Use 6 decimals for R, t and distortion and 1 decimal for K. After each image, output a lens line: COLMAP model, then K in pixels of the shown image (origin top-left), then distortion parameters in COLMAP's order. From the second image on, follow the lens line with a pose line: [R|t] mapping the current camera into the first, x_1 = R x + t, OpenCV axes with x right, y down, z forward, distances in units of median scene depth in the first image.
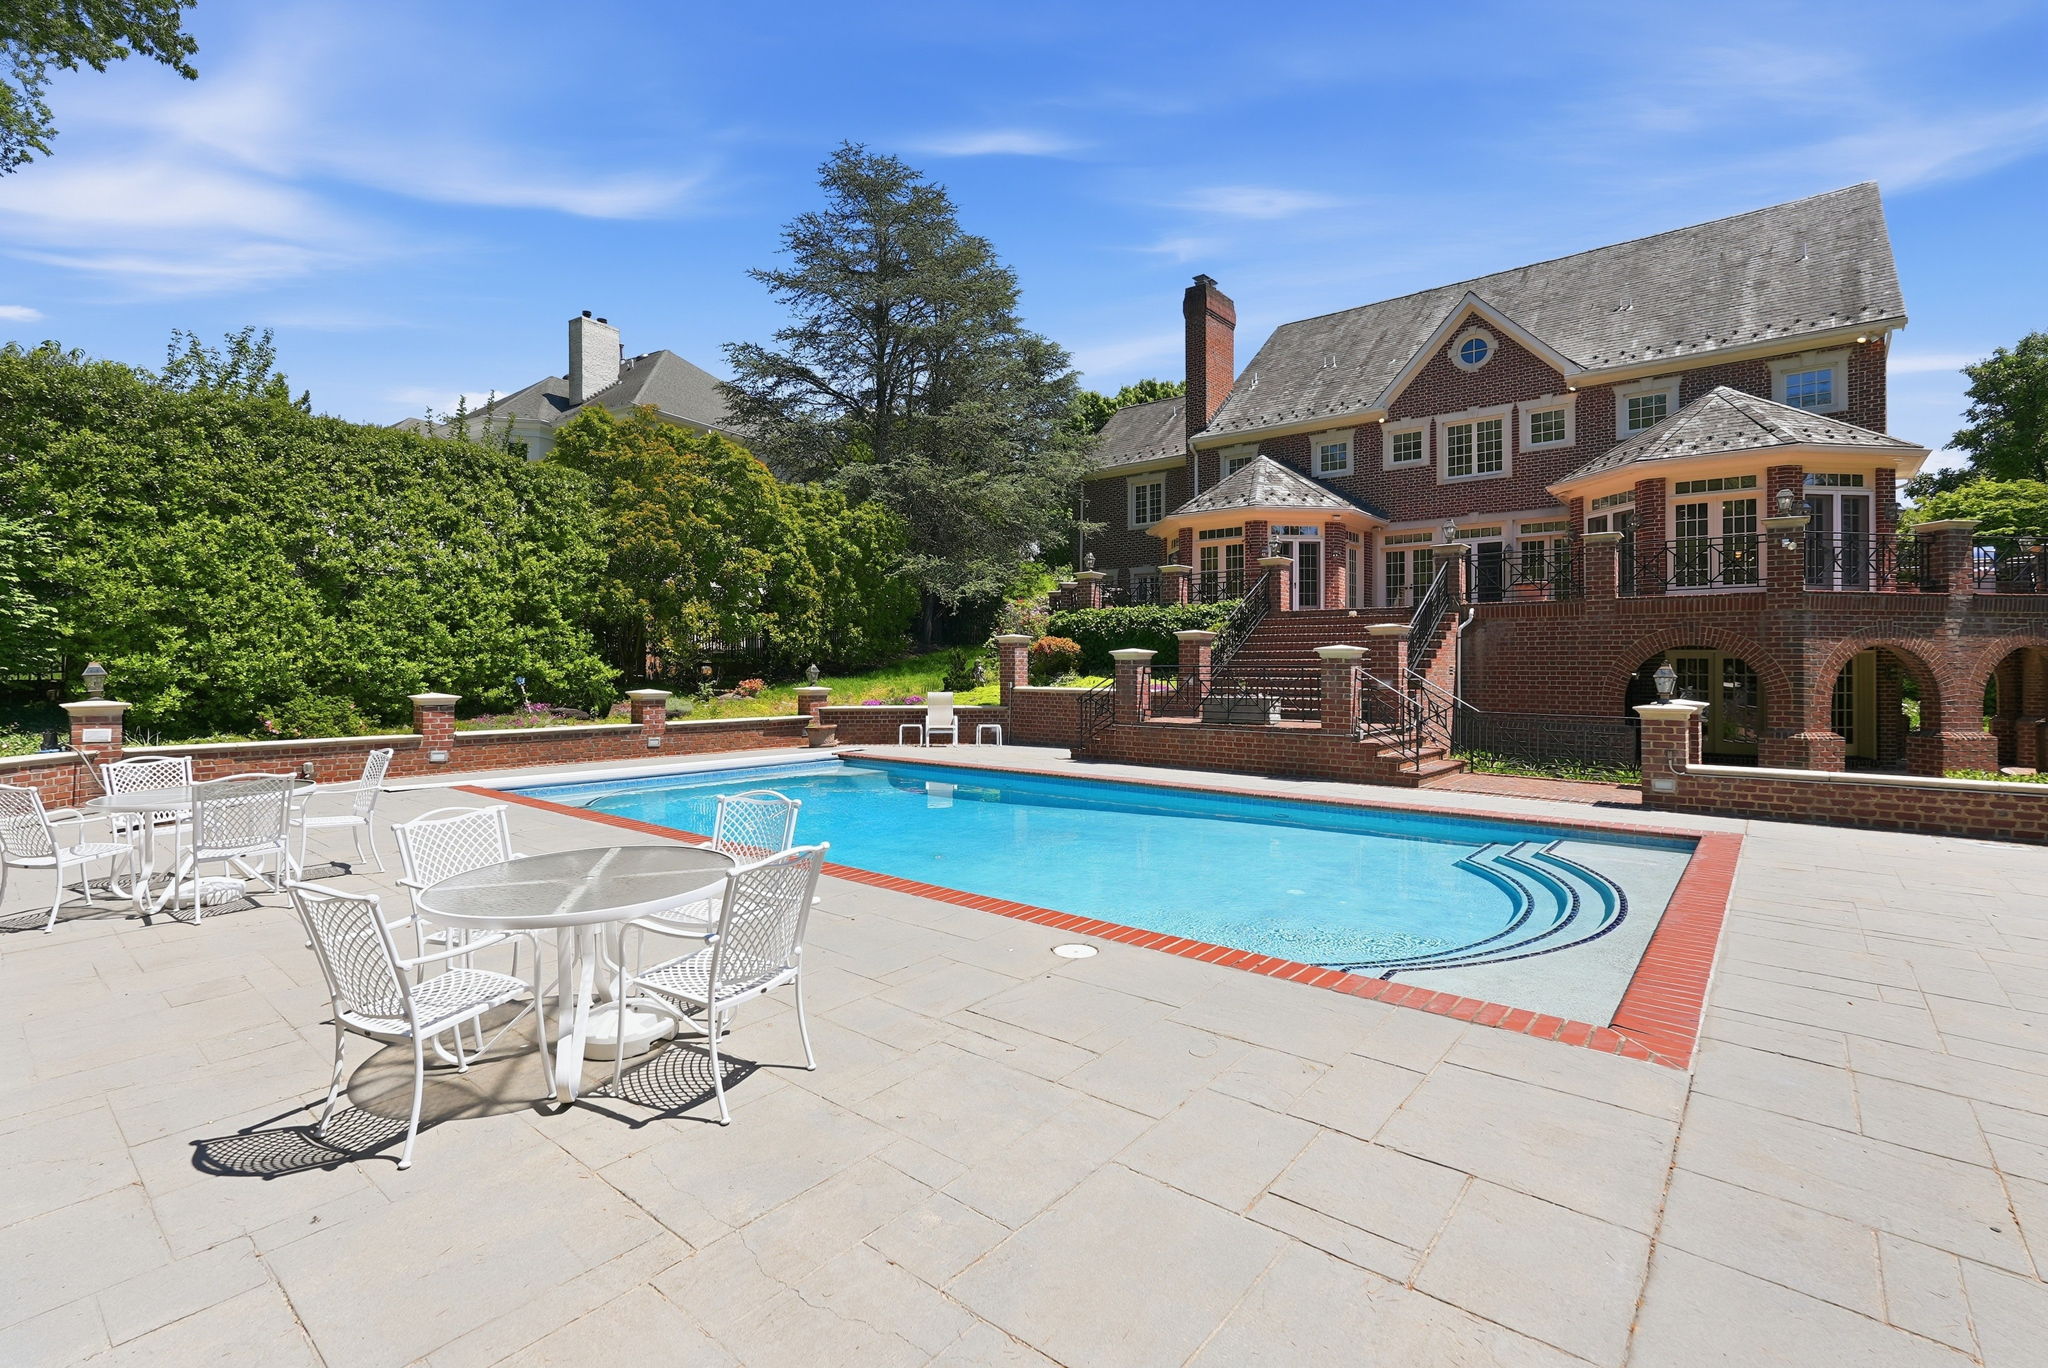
lens RADIAL K [[922.0, 0, 995.7], [0, 922.0, 679.3], [0, 0, 1]] dist [-0.001104, -0.000454]
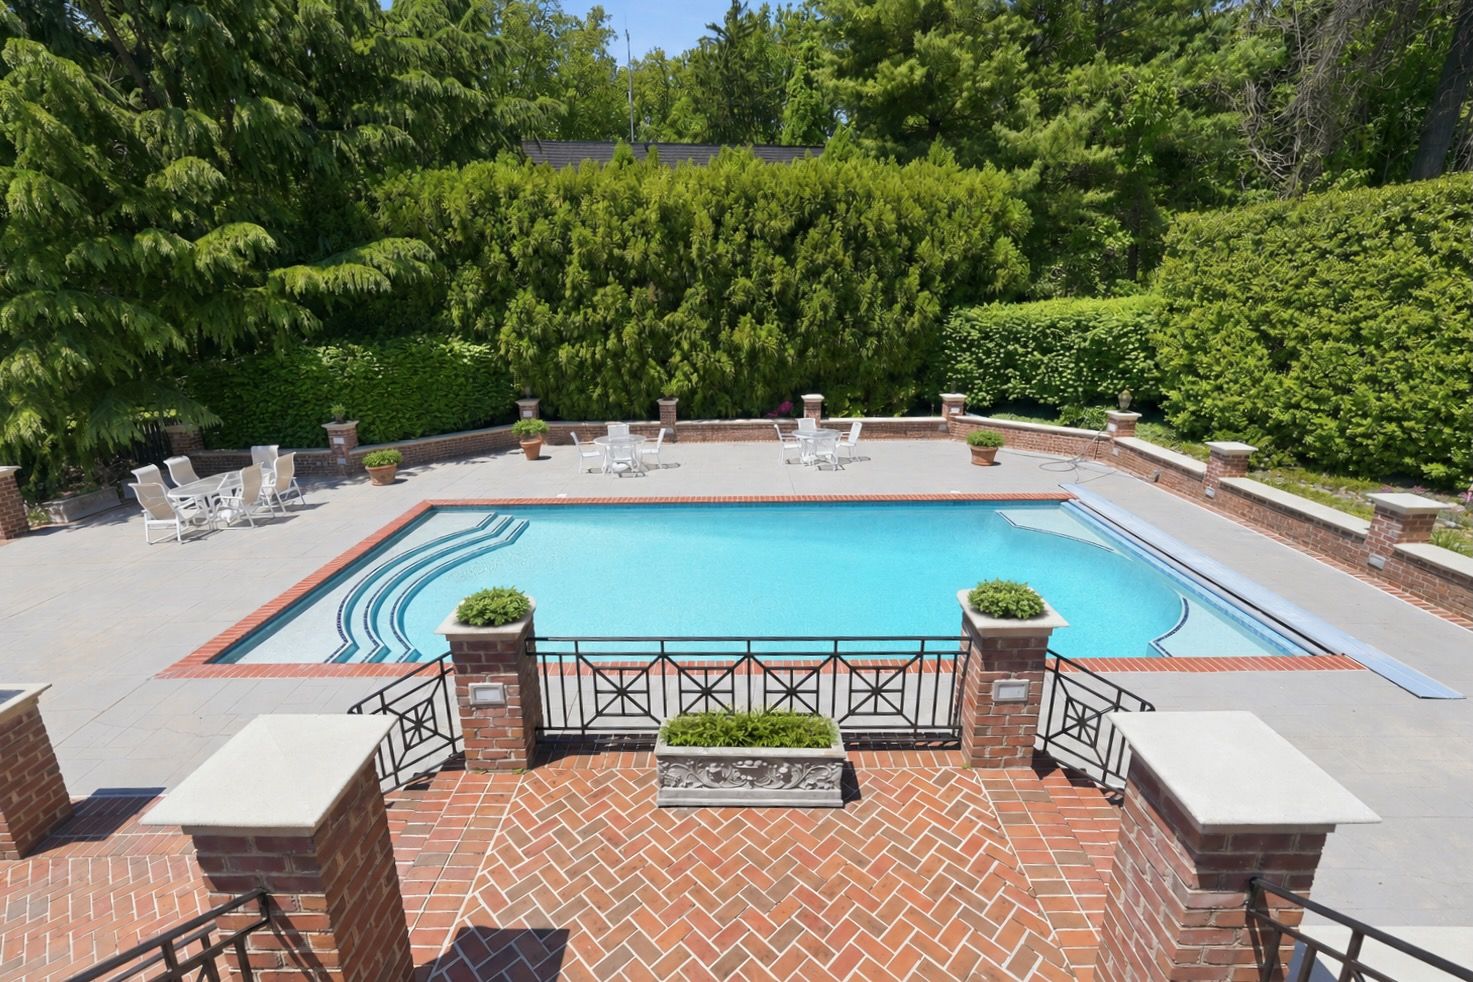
lens RADIAL K [[663.1, 0, 716.2], [0, 663.1, 487.6], [0, 0, 1]] dist [-0.001104, -0.000454]
pose [[-0.777190, 0.185591, -0.601275, 0.479364], [0.010042, 0.959054, 0.283045, -0.190271], [0.629185, 0.213942, -0.747231, 1.282662]]
